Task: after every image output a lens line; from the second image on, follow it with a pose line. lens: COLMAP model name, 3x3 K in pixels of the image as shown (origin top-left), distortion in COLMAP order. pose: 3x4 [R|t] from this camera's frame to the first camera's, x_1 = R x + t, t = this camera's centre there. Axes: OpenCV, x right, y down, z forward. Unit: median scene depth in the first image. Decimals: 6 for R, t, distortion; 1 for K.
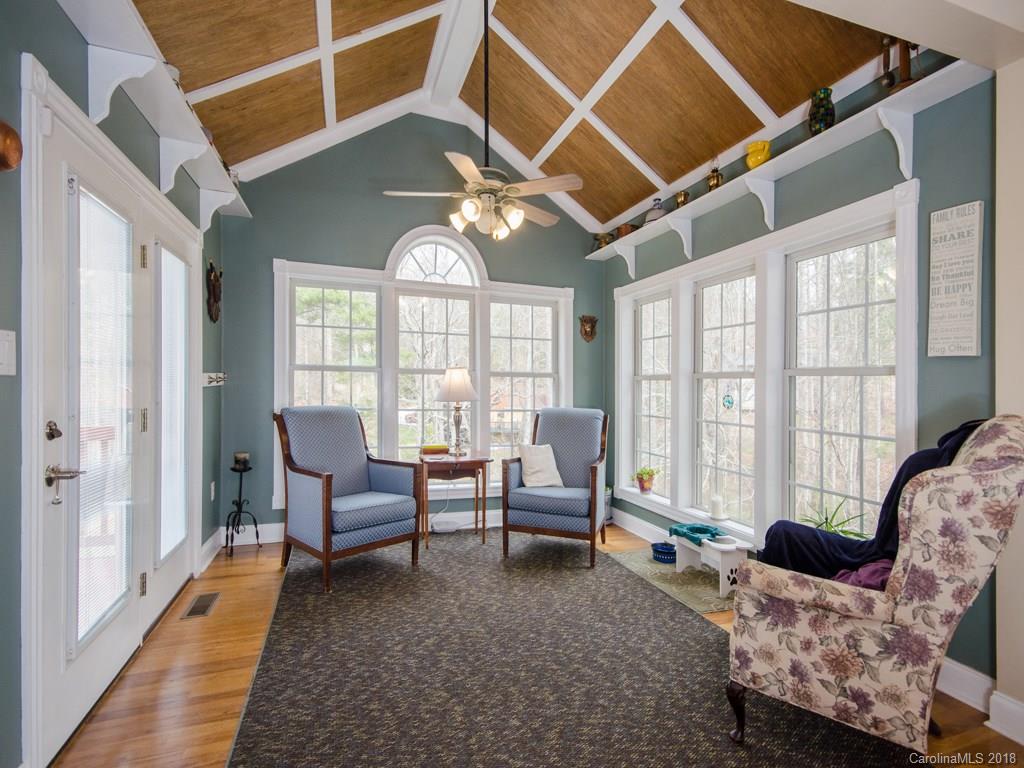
lens RADIAL K [[492.1, 0, 505.2], [0, 492.1, 389.0], [0, 0, 1]] dist [0.020664, 0.000827]
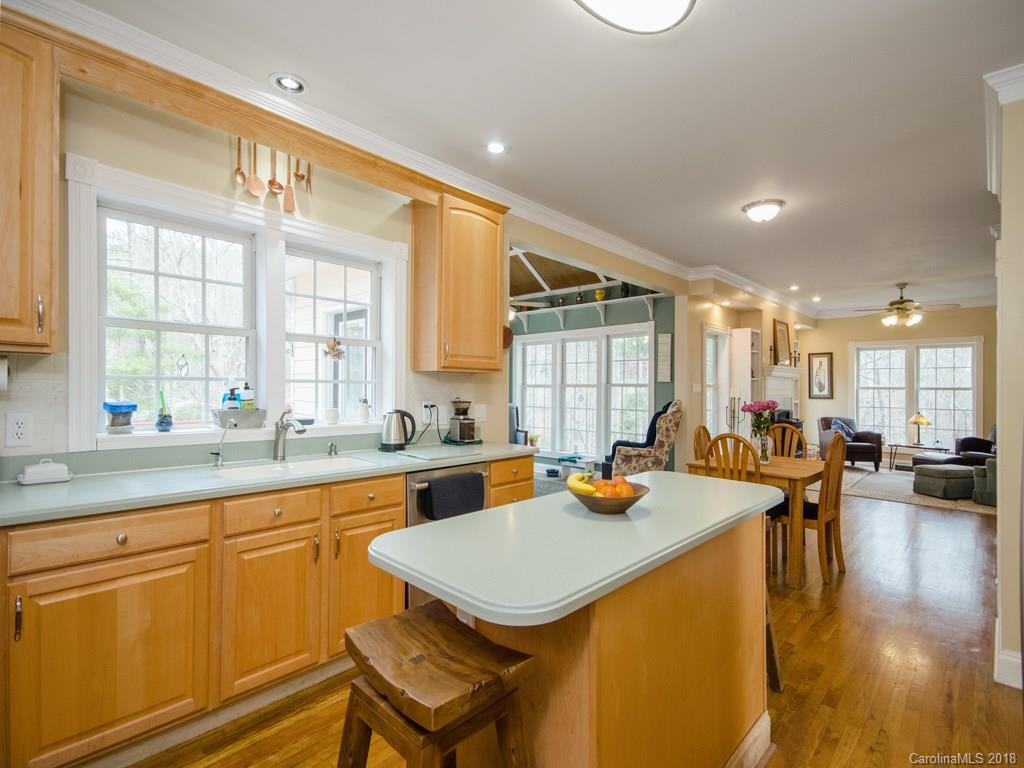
lens RADIAL K [[492.1, 0, 505.7], [0, 492.1, 391.0], [0, 0, 1]] dist [0.020664, 0.000827]
pose [[0.893205, 0.000982, 0.449650, -1.332756], [-0.000985, 0.999999, -0.000226, -0.009502], [-0.449650, -0.000241, 0.893205, -1.266196]]
